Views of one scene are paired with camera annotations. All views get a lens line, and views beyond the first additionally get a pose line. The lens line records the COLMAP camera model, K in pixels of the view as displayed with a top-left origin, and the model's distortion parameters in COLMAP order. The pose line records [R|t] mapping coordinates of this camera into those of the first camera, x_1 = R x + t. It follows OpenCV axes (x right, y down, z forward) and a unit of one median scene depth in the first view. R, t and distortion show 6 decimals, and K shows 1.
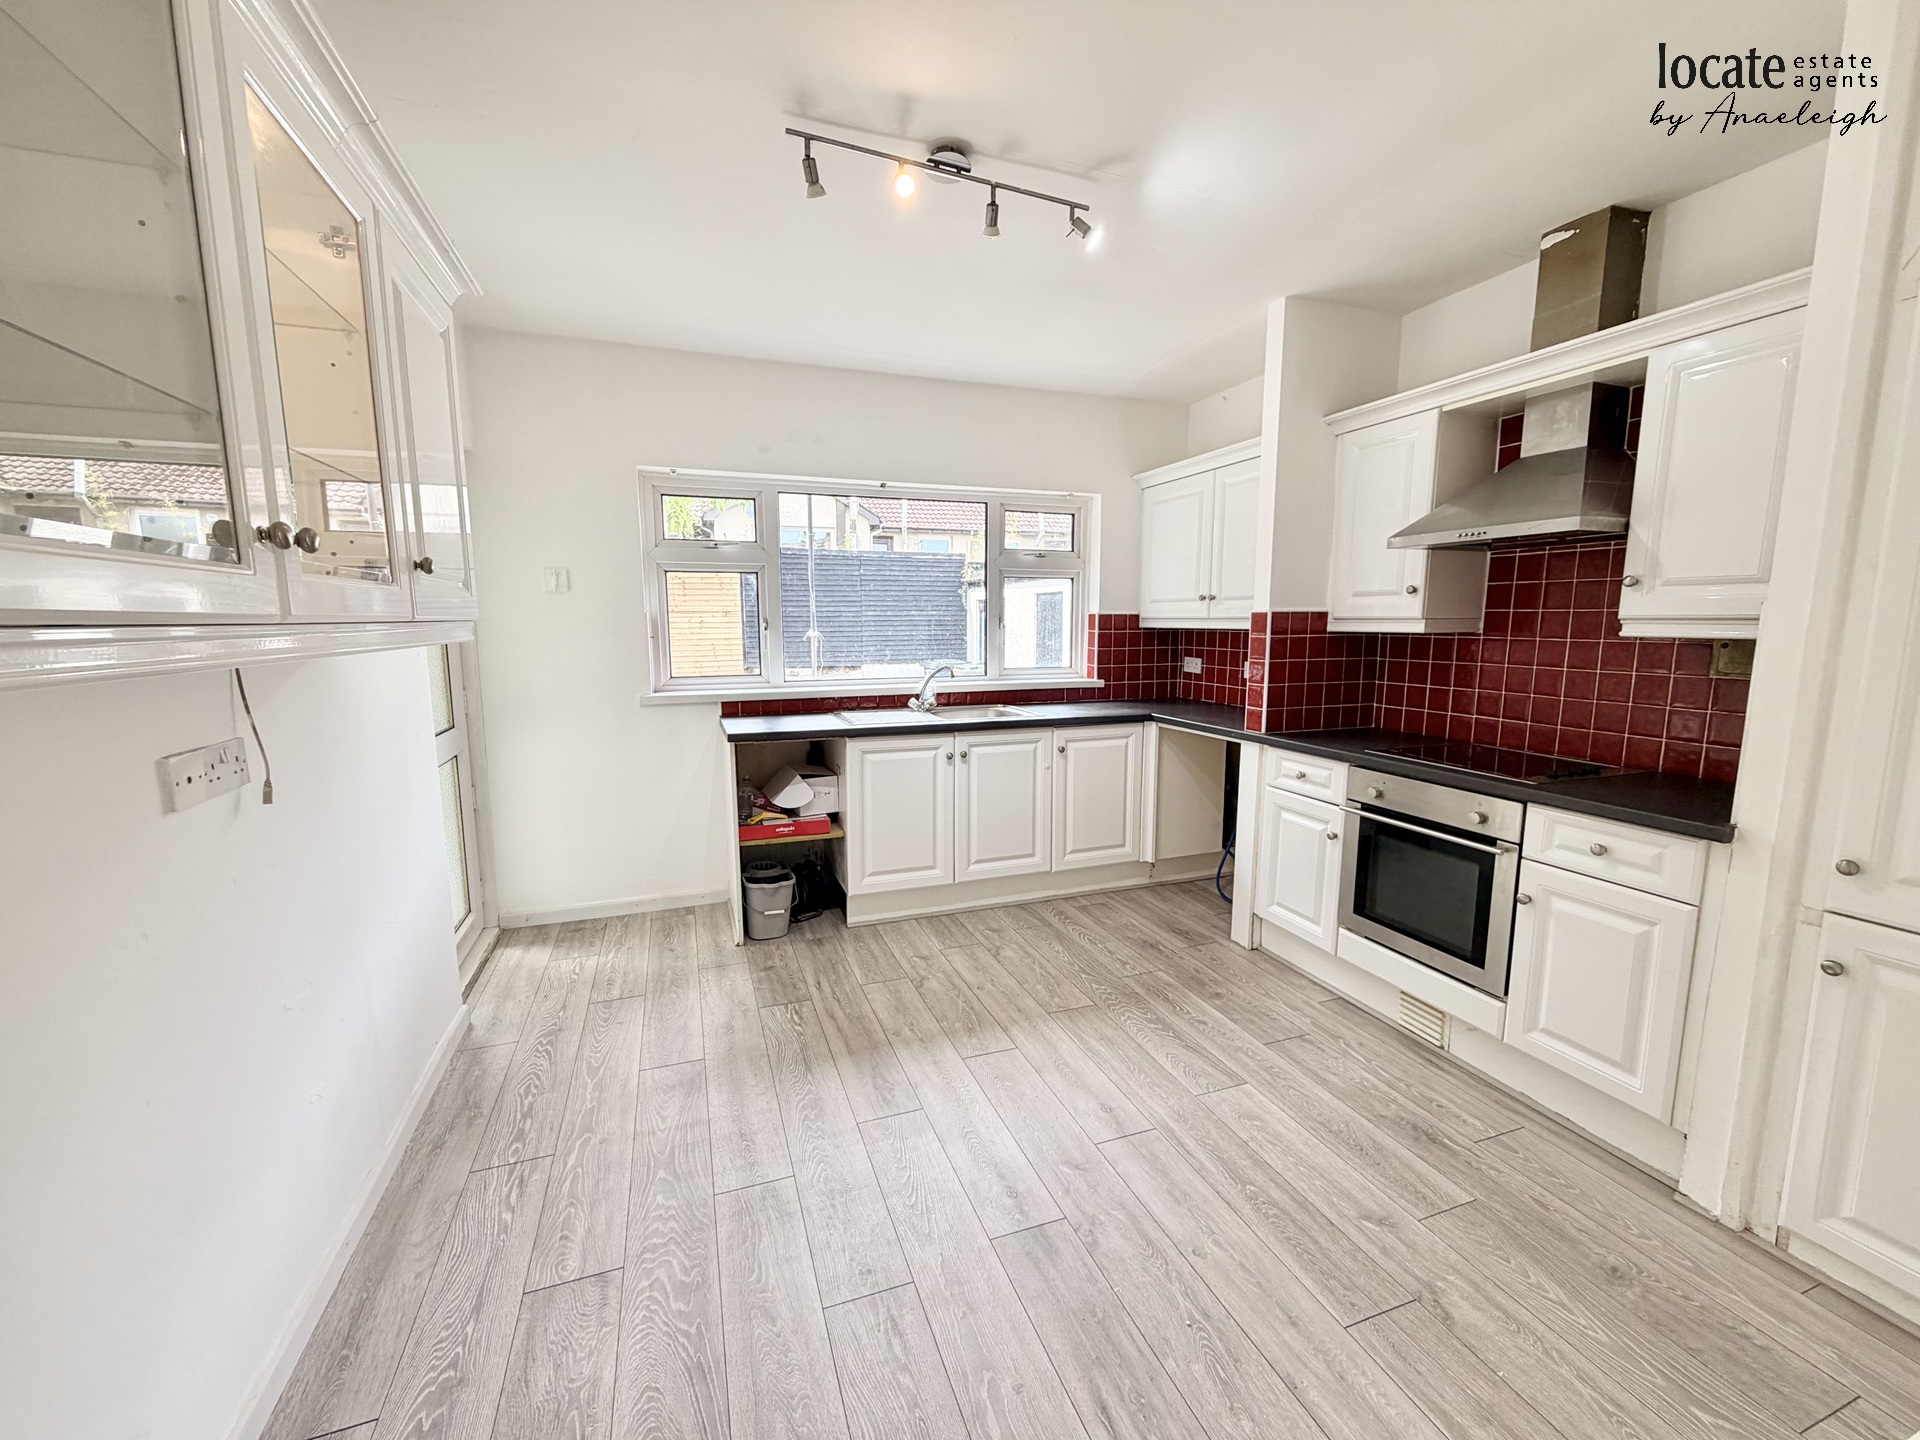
lens RADIAL K [[767.0, 0, 954.1], [0, 767.0, 722.2], [0, 0, 1]] dist [-0.000914, -0.000063]
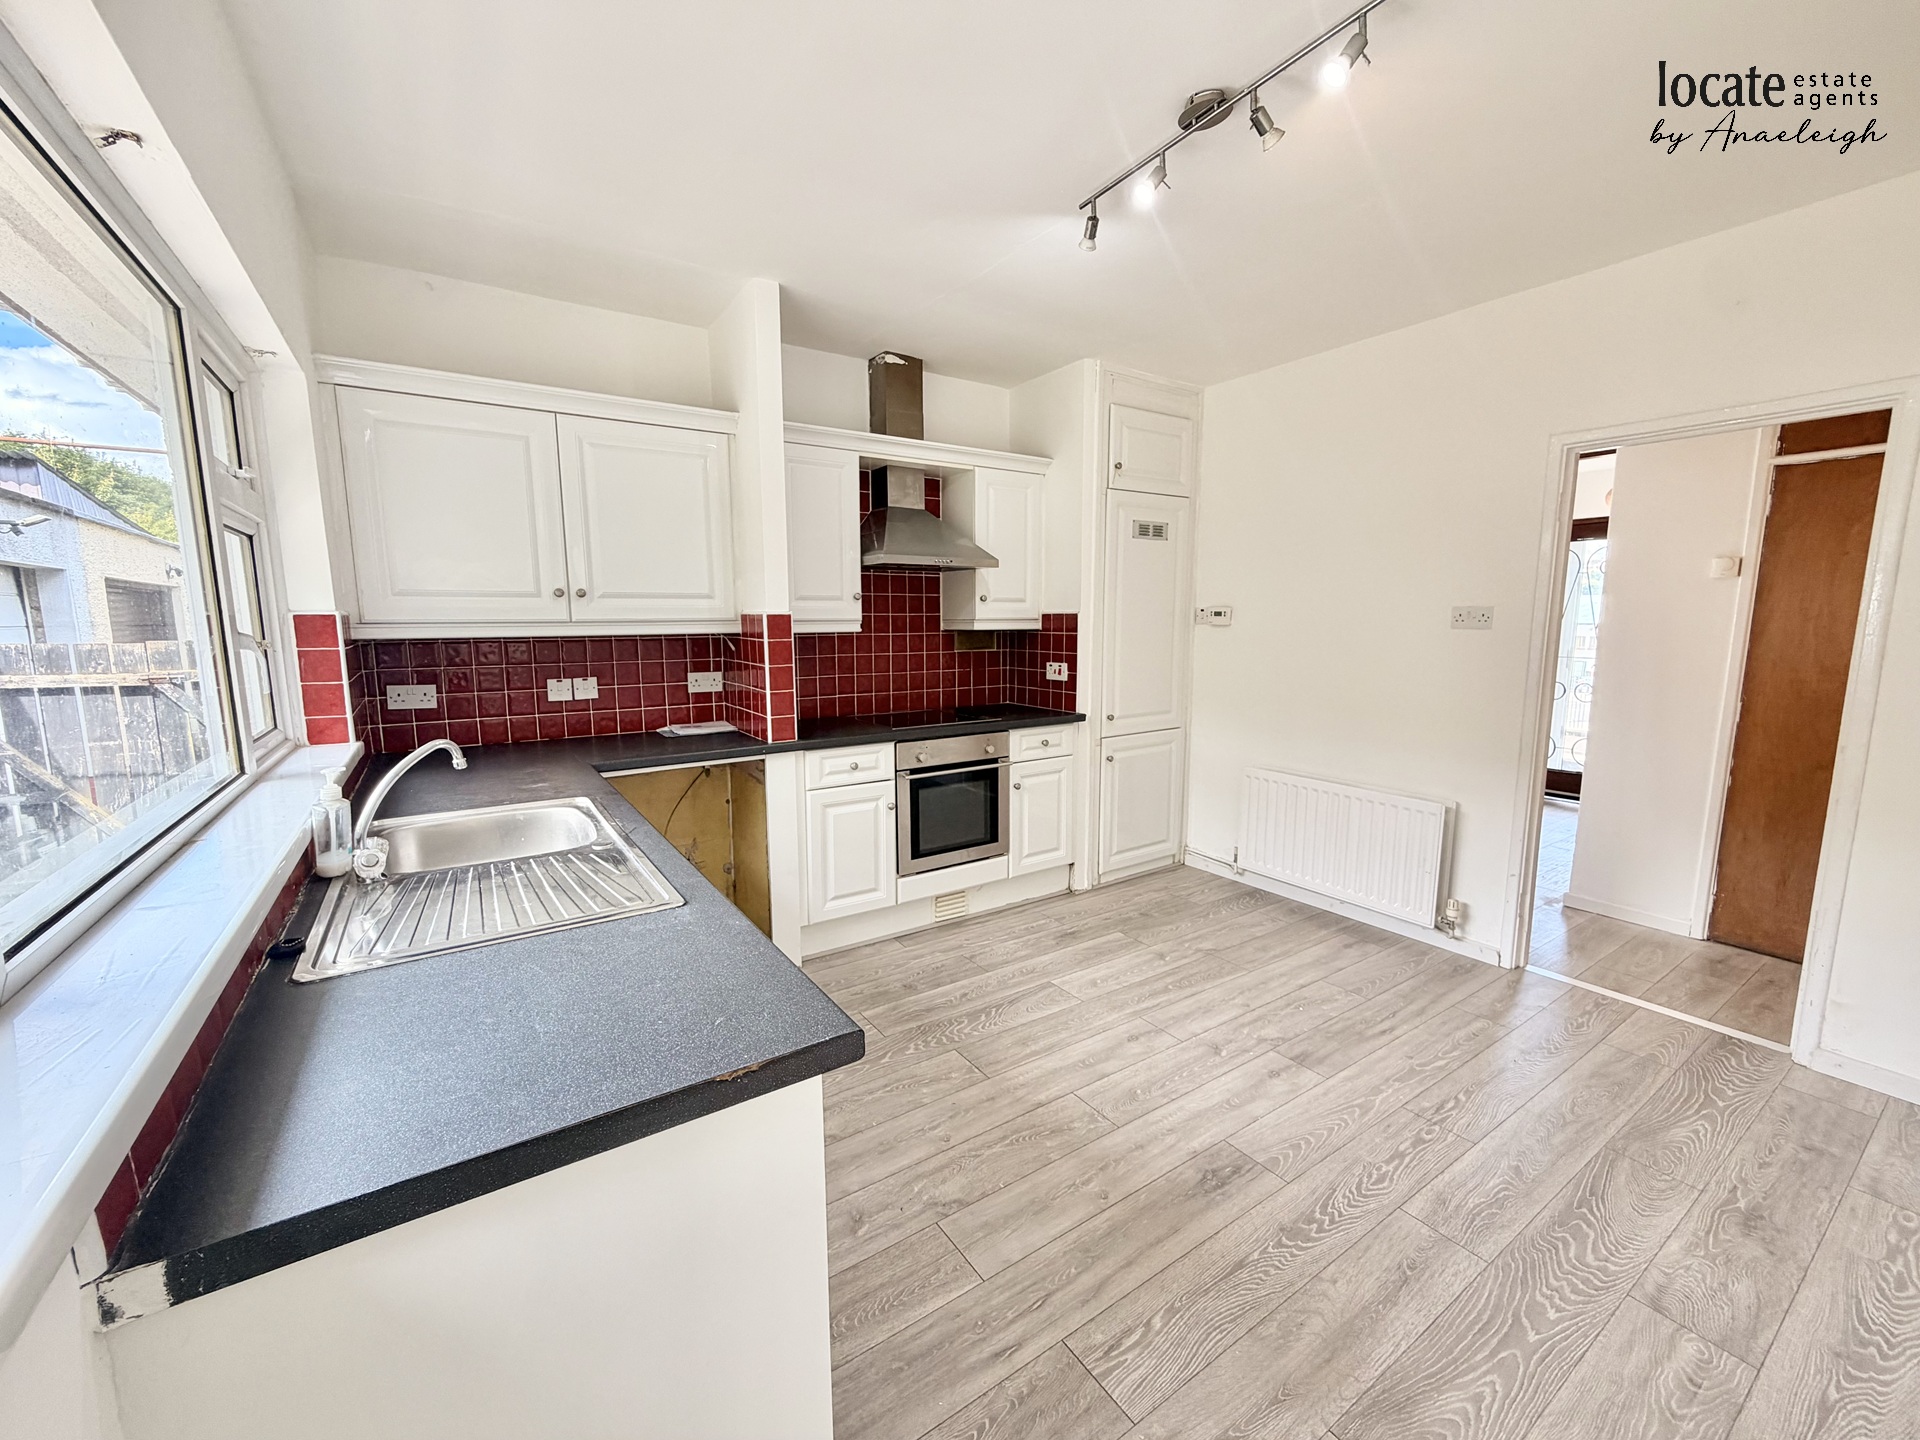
lens RADIAL K [[767.0, 0, 954.5], [0, 767.0, 722.8], [0, 0, 1]] dist [-0.000914, -0.000063]
pose [[-0.237573, -0.130481, 0.962566, -0.684553], [0.135198, 0.976850, 0.165785, -0.168752], [-0.961915, 0.169524, -0.214432, 1.224170]]
